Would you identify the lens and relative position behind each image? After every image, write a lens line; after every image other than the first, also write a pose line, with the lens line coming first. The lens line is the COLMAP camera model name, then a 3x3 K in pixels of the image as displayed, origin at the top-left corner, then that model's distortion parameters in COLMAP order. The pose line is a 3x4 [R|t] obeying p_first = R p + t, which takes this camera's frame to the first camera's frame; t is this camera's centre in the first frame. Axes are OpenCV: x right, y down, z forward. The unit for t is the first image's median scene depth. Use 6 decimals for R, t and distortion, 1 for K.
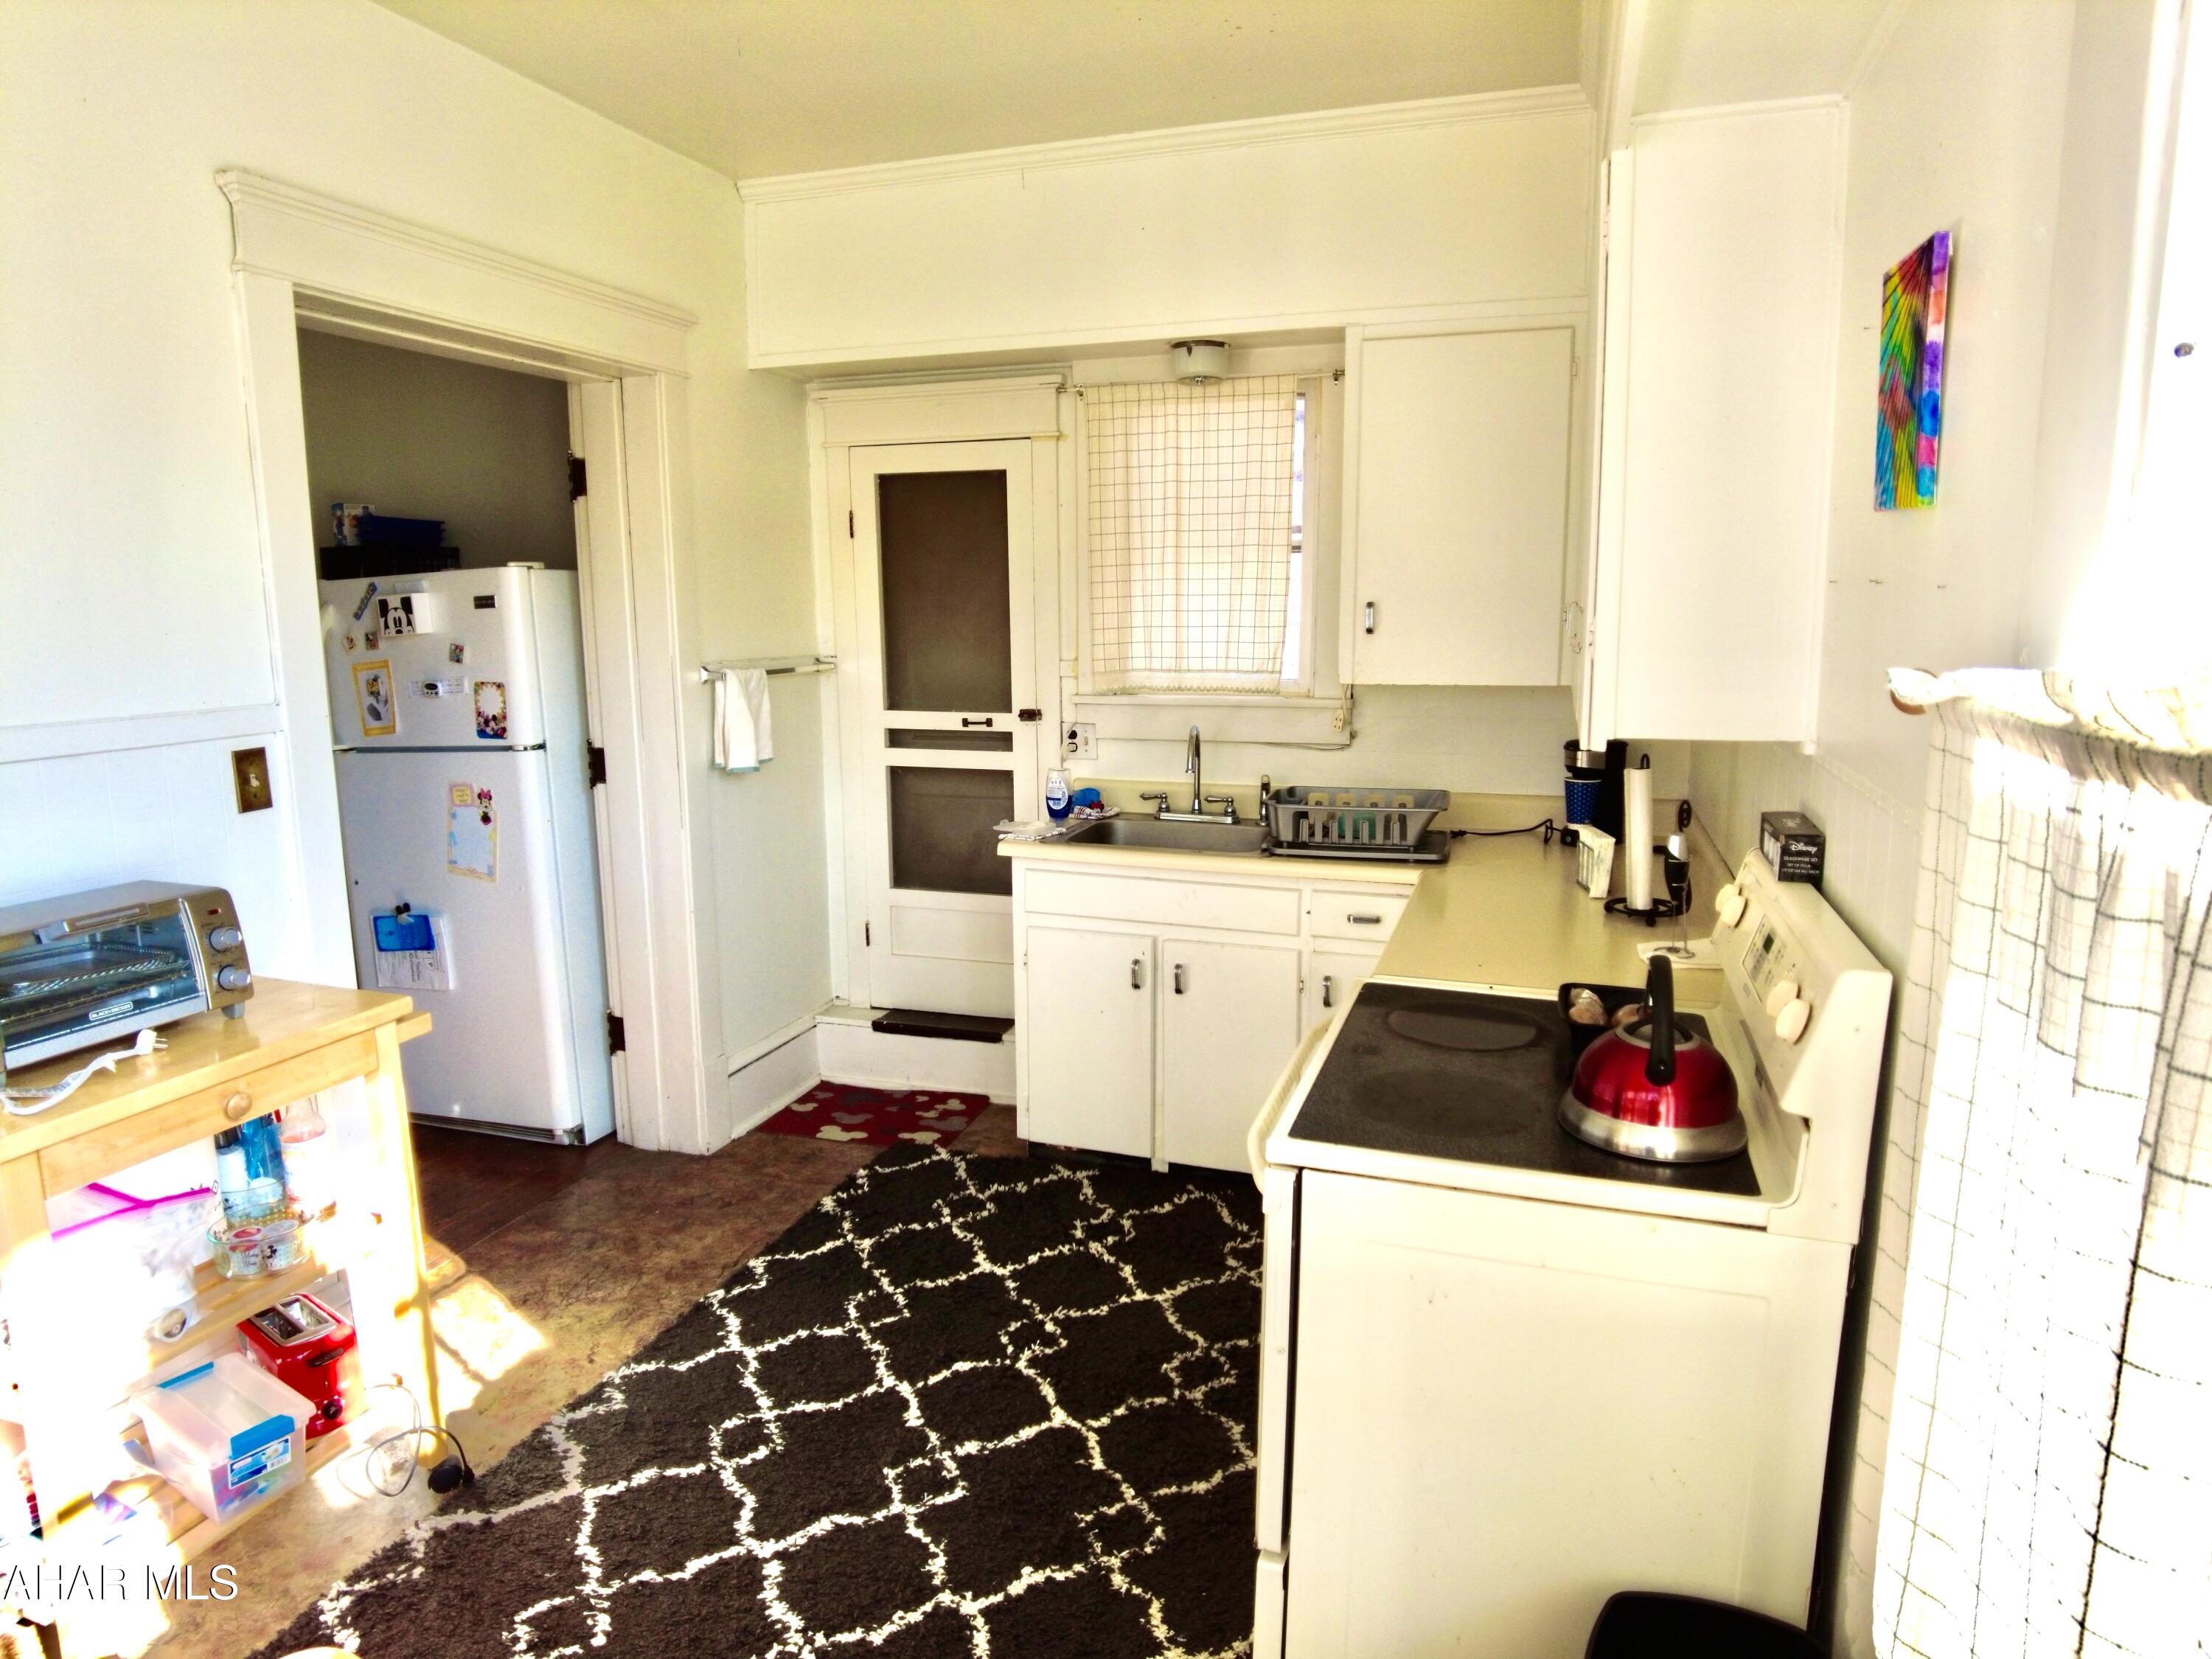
lens RADIAL K [[1339.2, 0, 1110.6], [0, 1339.2, 834.8], [0, 0, 1]] dist [-0.028580, -0.010590]
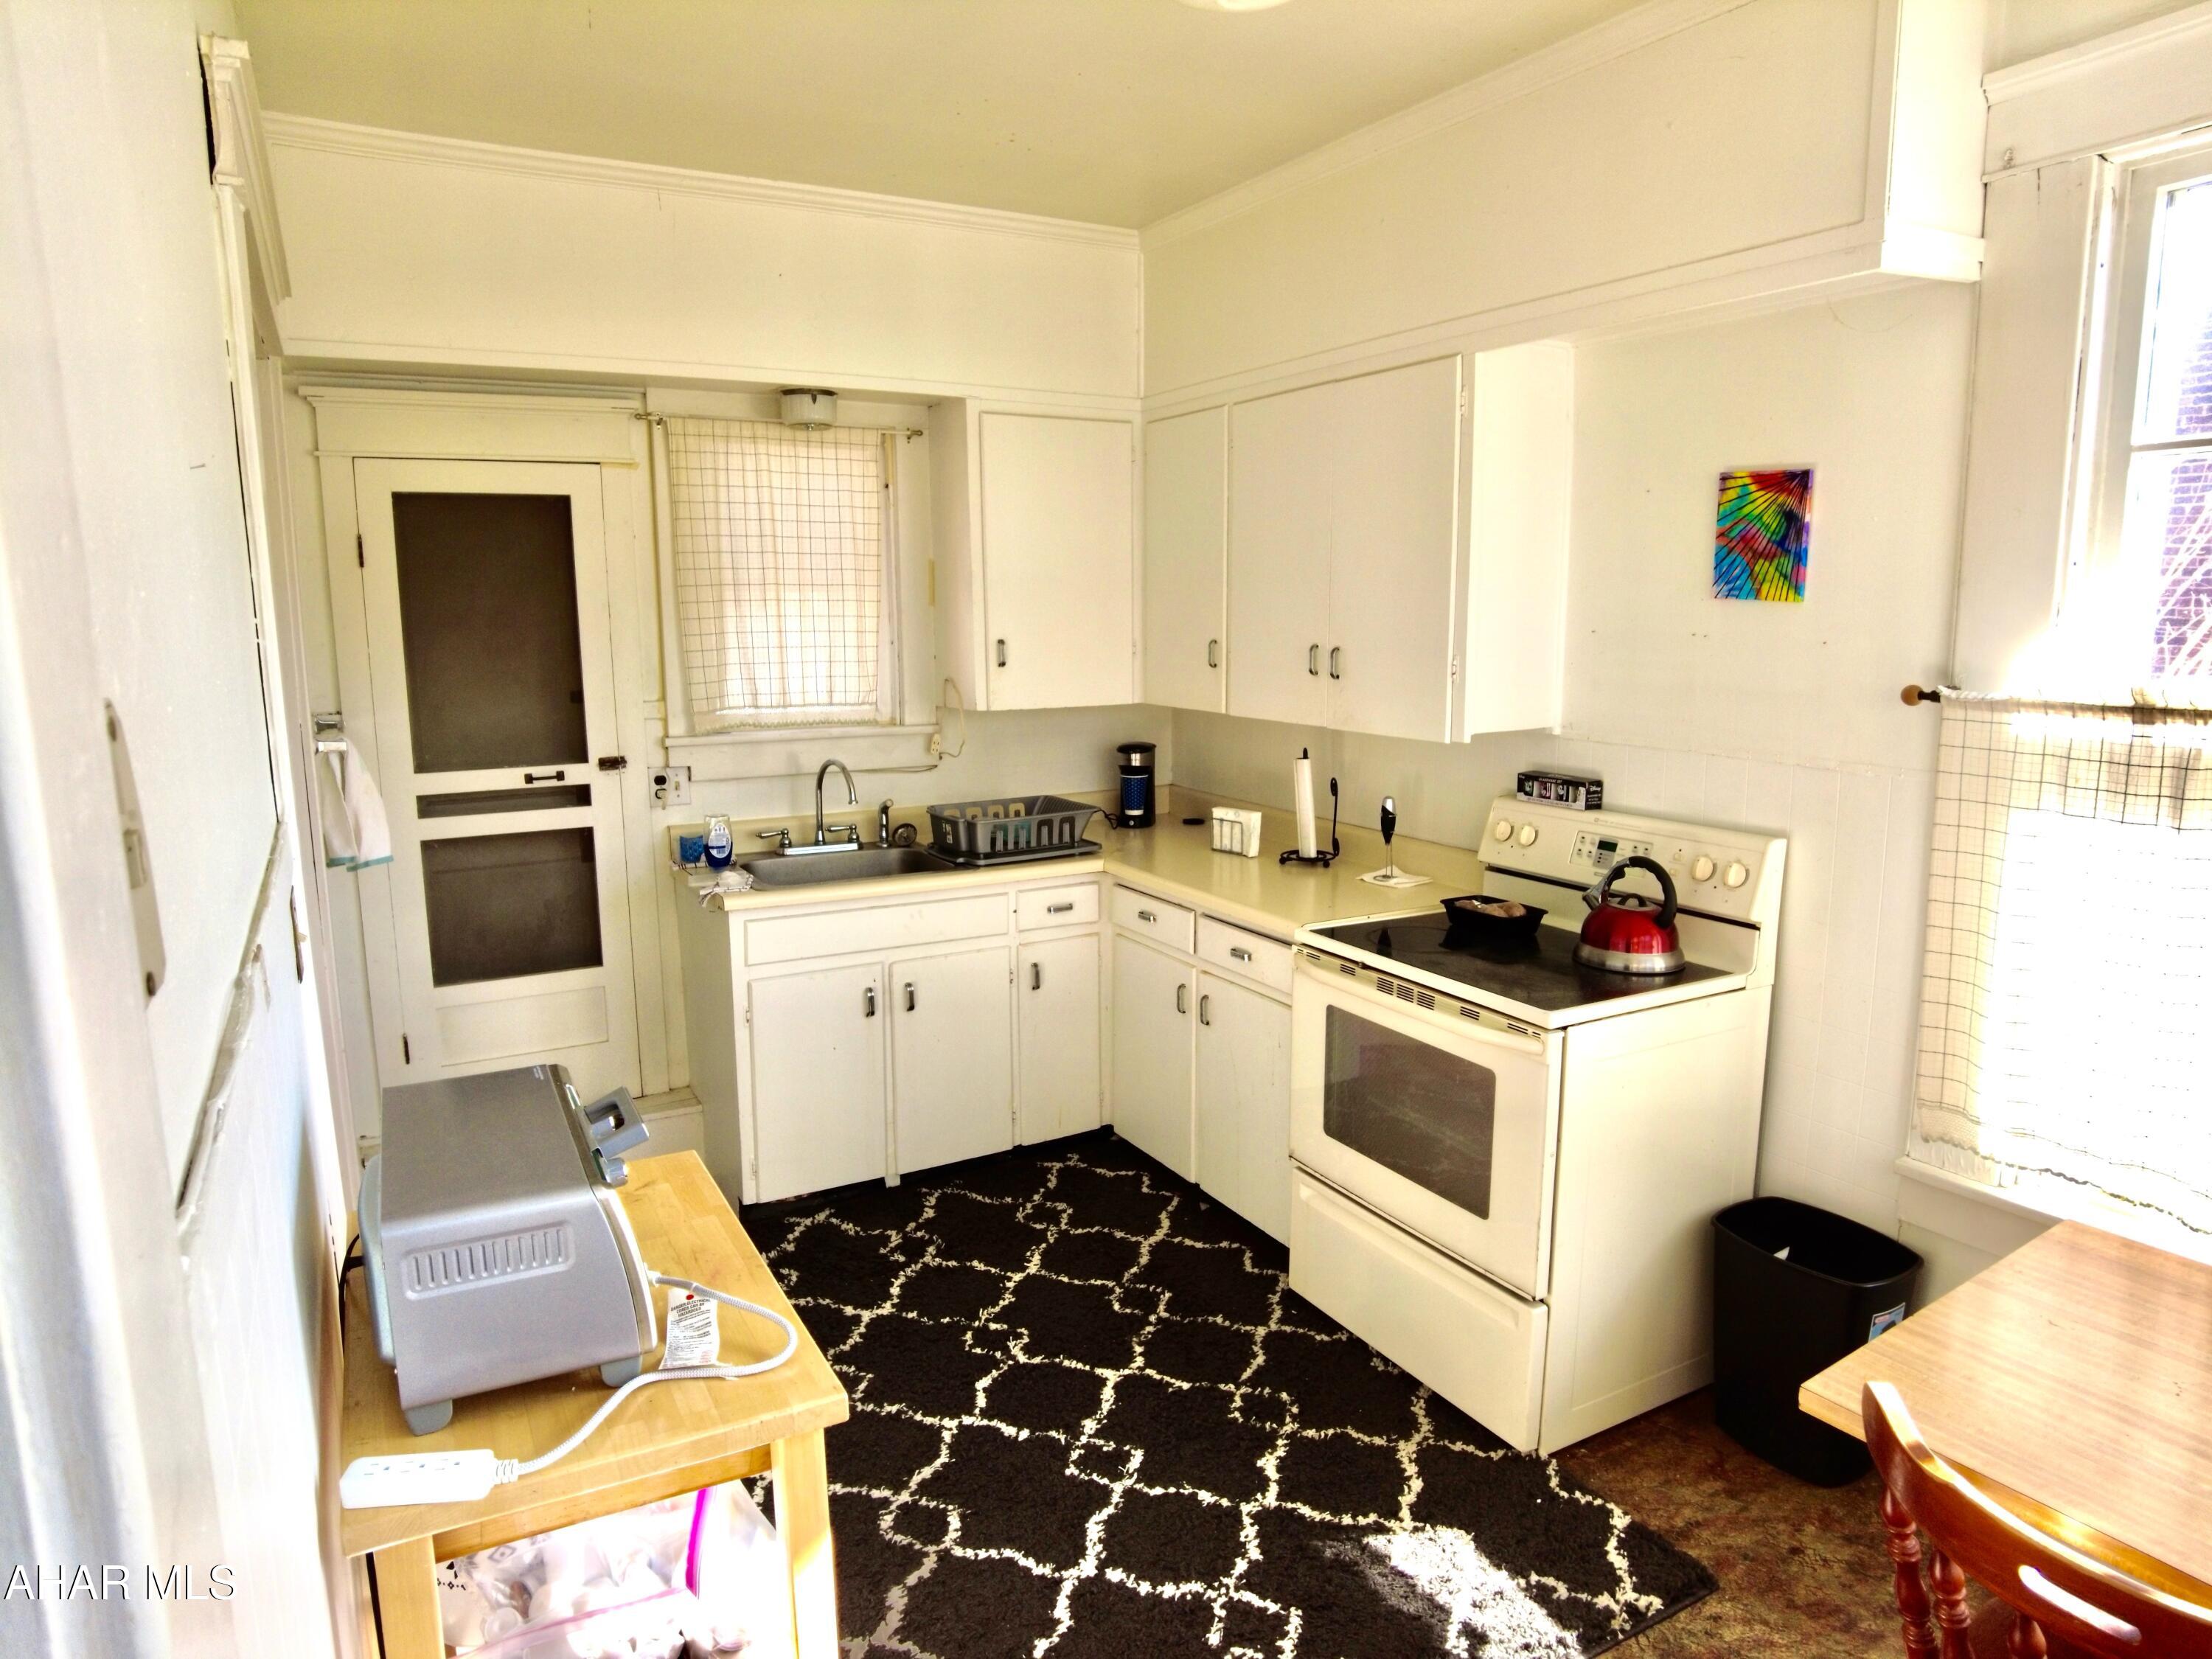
lens RADIAL K [[1339.2, 0, 1115.6], [0, 1339.2, 825.9], [0, 0, 1]] dist [-0.028580, -0.010590]
pose [[0.670587, -0.116015, 0.732703, -0.551339], [0.128509, 0.990930, 0.039287, -0.042555], [-0.730615, 0.067813, 0.679414, 0.142041]]
